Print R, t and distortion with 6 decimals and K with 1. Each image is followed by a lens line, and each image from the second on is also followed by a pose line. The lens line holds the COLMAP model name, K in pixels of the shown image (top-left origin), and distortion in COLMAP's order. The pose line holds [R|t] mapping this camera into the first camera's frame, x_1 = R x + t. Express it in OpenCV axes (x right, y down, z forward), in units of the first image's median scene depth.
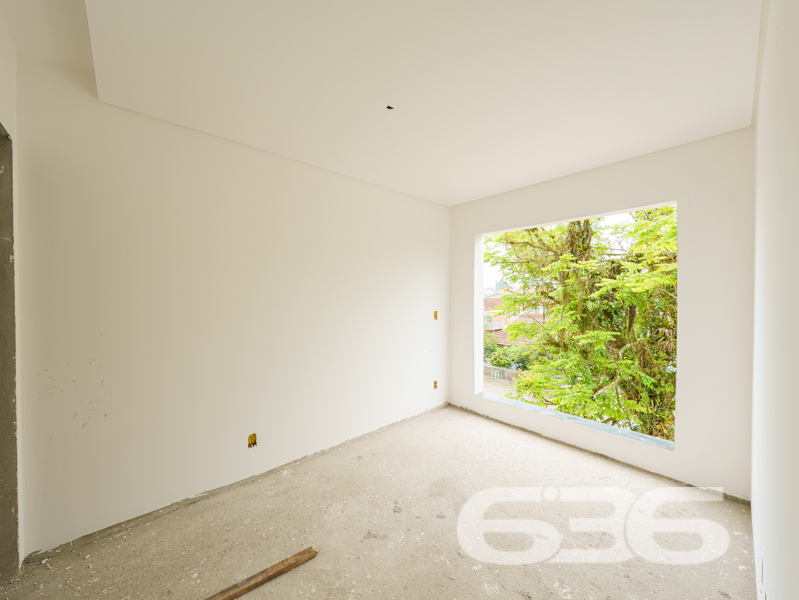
lens RADIAL K [[312.7, 0, 400.4], [0, 312.7, 299.4], [0, 0, 1]] dist [0.000690, 0.000068]
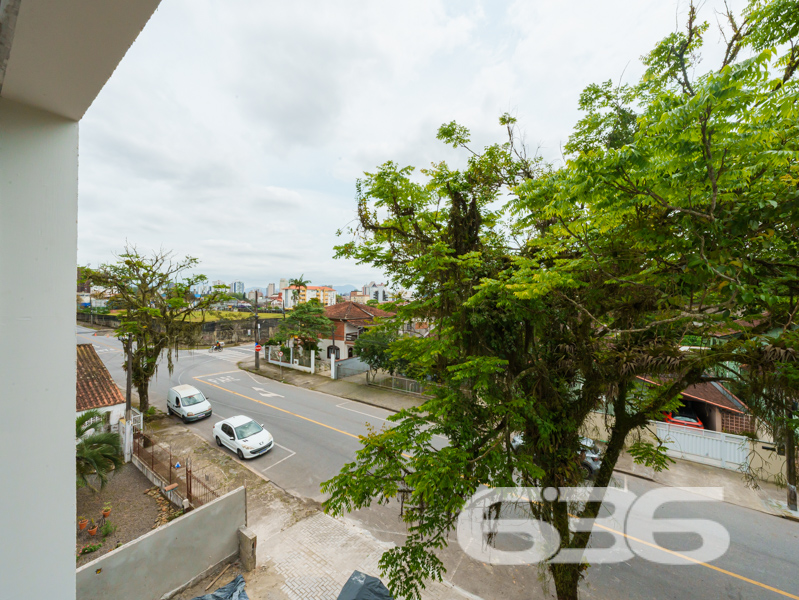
lens RADIAL K [[312.7, 0, 400.8], [0, 312.7, 299.9], [0, 0, 1]] dist [0.000690, 0.000068]
pose [[0.975468, 0.005485, 0.220071, 0.290647], [-0.000111, 0.999702, -0.024425, -0.005812], [-0.220140, 0.023802, 0.975178, 0.350622]]
